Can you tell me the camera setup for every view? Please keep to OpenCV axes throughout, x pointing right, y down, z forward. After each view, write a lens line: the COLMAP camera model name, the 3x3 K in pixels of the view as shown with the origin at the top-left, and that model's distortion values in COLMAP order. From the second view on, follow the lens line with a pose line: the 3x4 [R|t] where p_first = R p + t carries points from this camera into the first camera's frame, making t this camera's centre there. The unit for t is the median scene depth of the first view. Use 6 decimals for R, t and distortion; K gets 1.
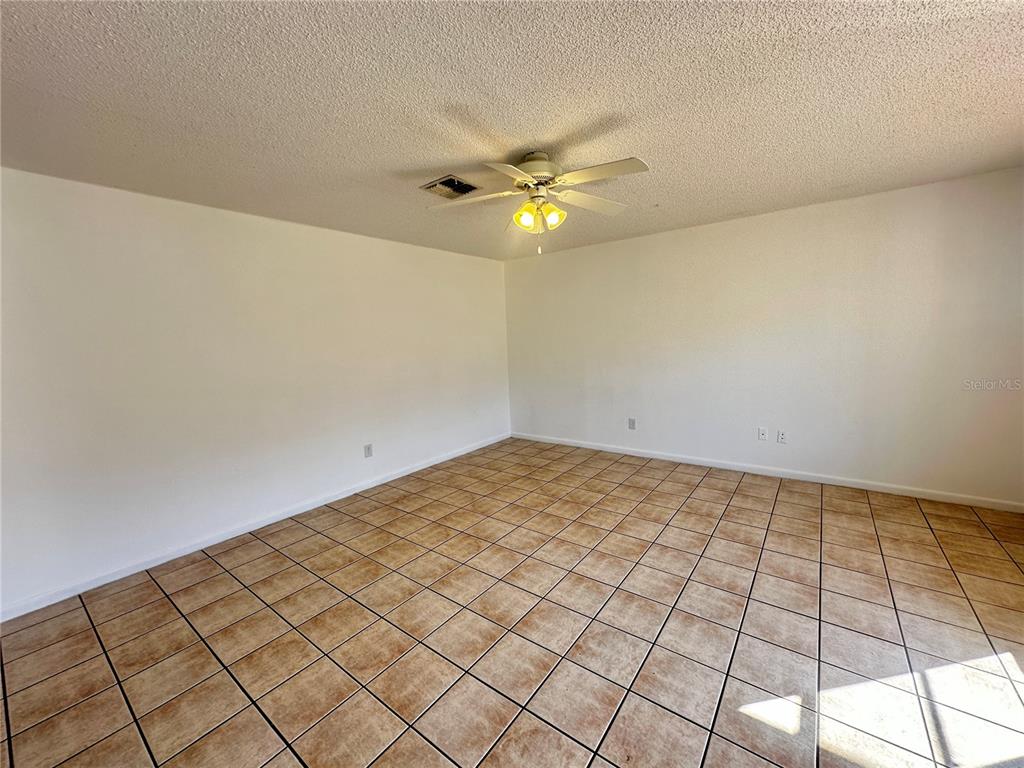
lens RADIAL K [[408.6, 0, 515.6], [0, 408.6, 387.0], [0, 0, 1]] dist [-0.001649, 0.000133]
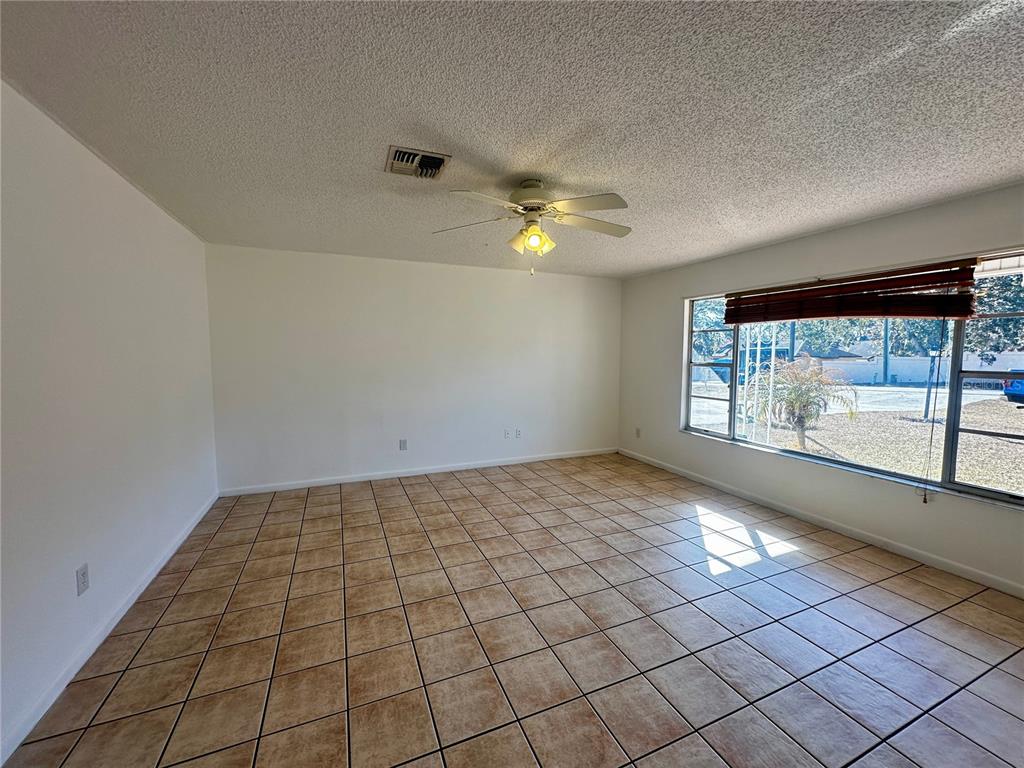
lens RADIAL K [[408.6, 0, 512.7], [0, 408.6, 383.1], [0, 0, 1]] dist [-0.001649, 0.000133]
pose [[0.496519, -0.024469, 0.867681, -0.645921], [0.086367, 0.996035, -0.021333, -0.020175], [-0.863718, 0.085531, 0.496664, 0.395637]]
